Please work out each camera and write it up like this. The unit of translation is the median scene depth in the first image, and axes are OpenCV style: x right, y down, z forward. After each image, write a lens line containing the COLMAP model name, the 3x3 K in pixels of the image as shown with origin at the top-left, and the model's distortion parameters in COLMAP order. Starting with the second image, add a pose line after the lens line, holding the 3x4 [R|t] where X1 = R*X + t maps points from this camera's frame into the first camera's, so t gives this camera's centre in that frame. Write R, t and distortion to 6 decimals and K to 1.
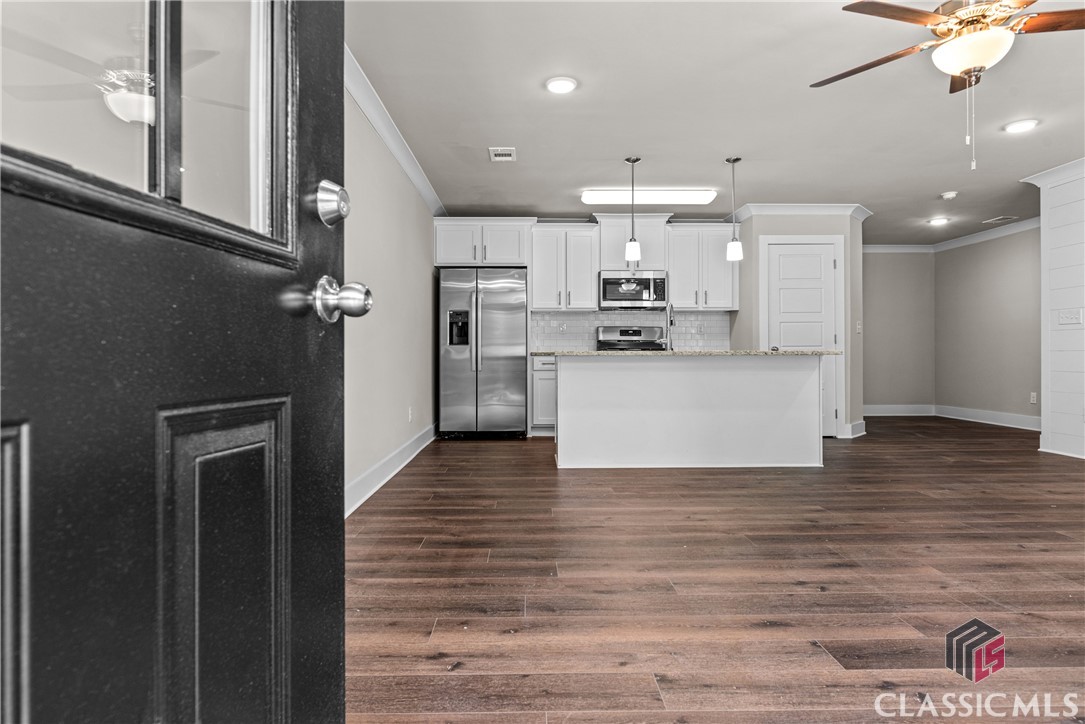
lens RADIAL K [[609.7, 0, 542.5], [0, 609.7, 362.0], [0, 0, 1]] dist [-0.003122, -0.000495]
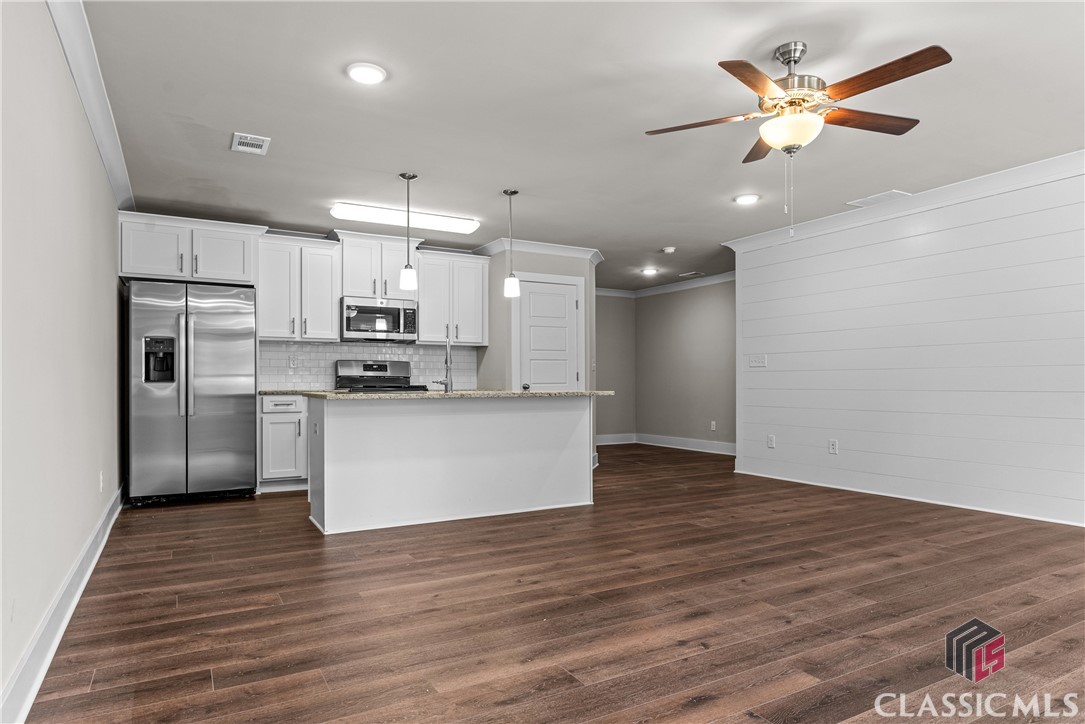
lens RADIAL K [[632.7, 0, 538.2], [0, 632.7, 389.4], [0, 0, 1]] dist [-0.015725, 0.014546]
pose [[0.880683, -0.004433, 0.473686, -0.093694], [0.005336, 0.999986, -0.000563, -0.015779], [-0.473677, 0.003024, 0.880694, 0.080891]]
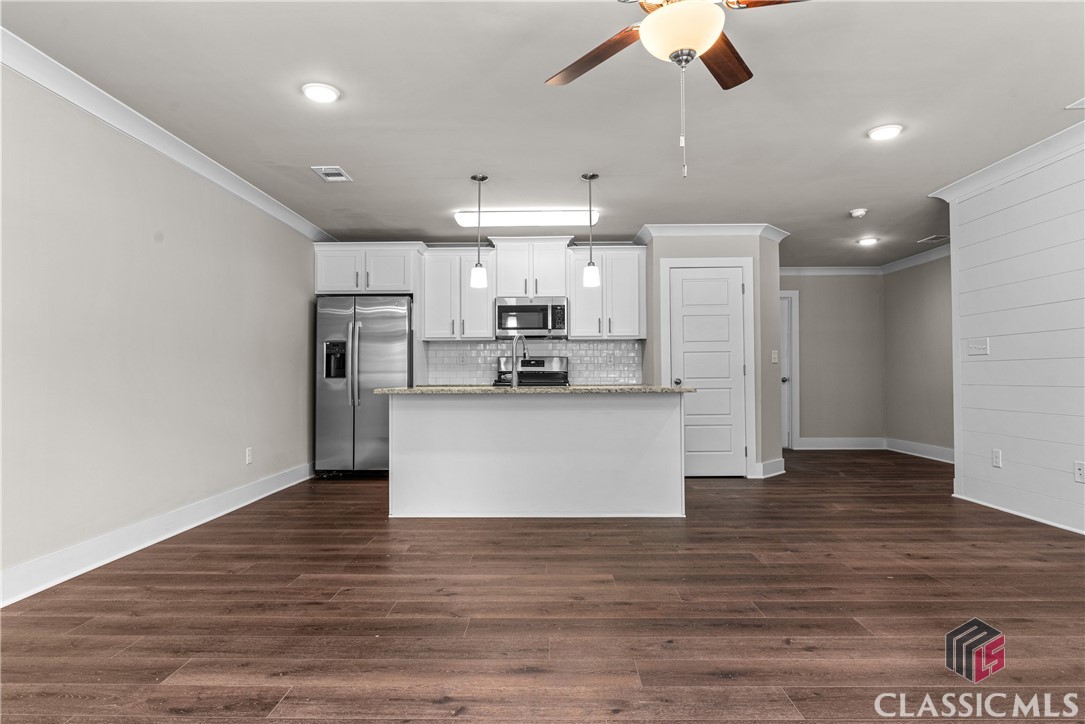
lens RADIAL K [[606.3, 0, 543.8], [0, 606.3, 375.9], [0, 0, 1]] dist [-0.006102, 0.000727]
pose [[0.999427, -0.002357, -0.033758, 0.214144], [0.001884, 0.999900, -0.014043, -0.017261], [0.033788, 0.013971, 0.999331, 0.078496]]
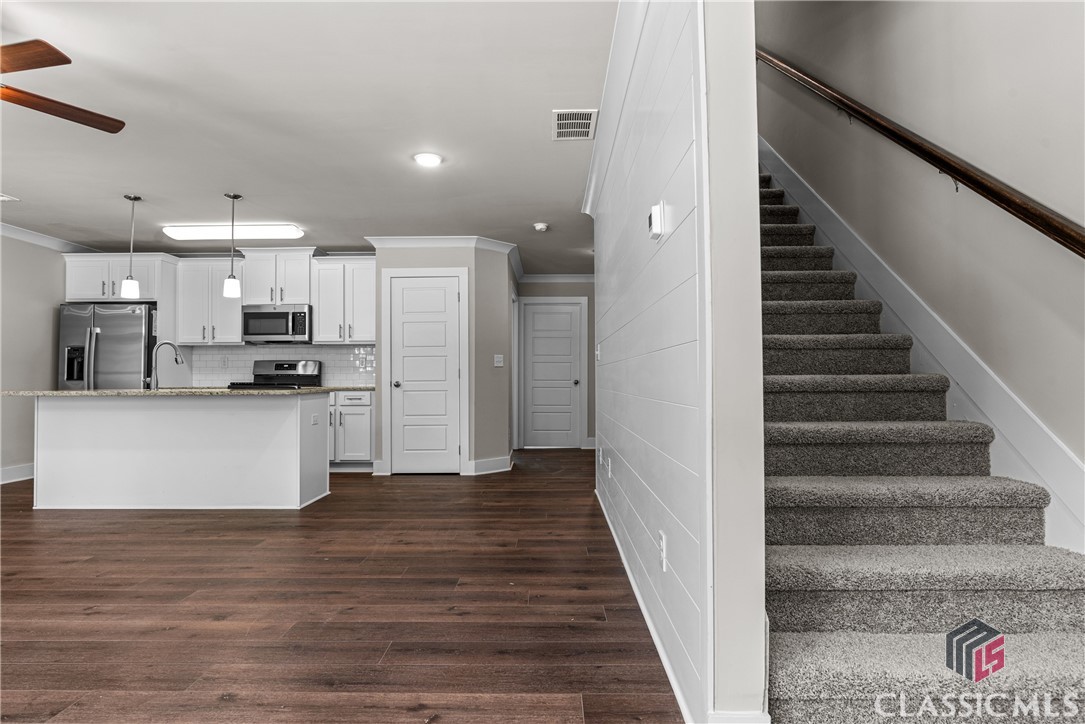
lens RADIAL K [[609.7, 0, 542.5], [0, 609.7, 362.0], [0, 0, 1]] dist [-0.003122, -0.000495]
pose [[0.999375, -0.003302, -0.035190, 0.662642], [0.001867, 0.999169, -0.040727, -0.016196], [0.035295, 0.040636, 0.998550, 0.030998]]
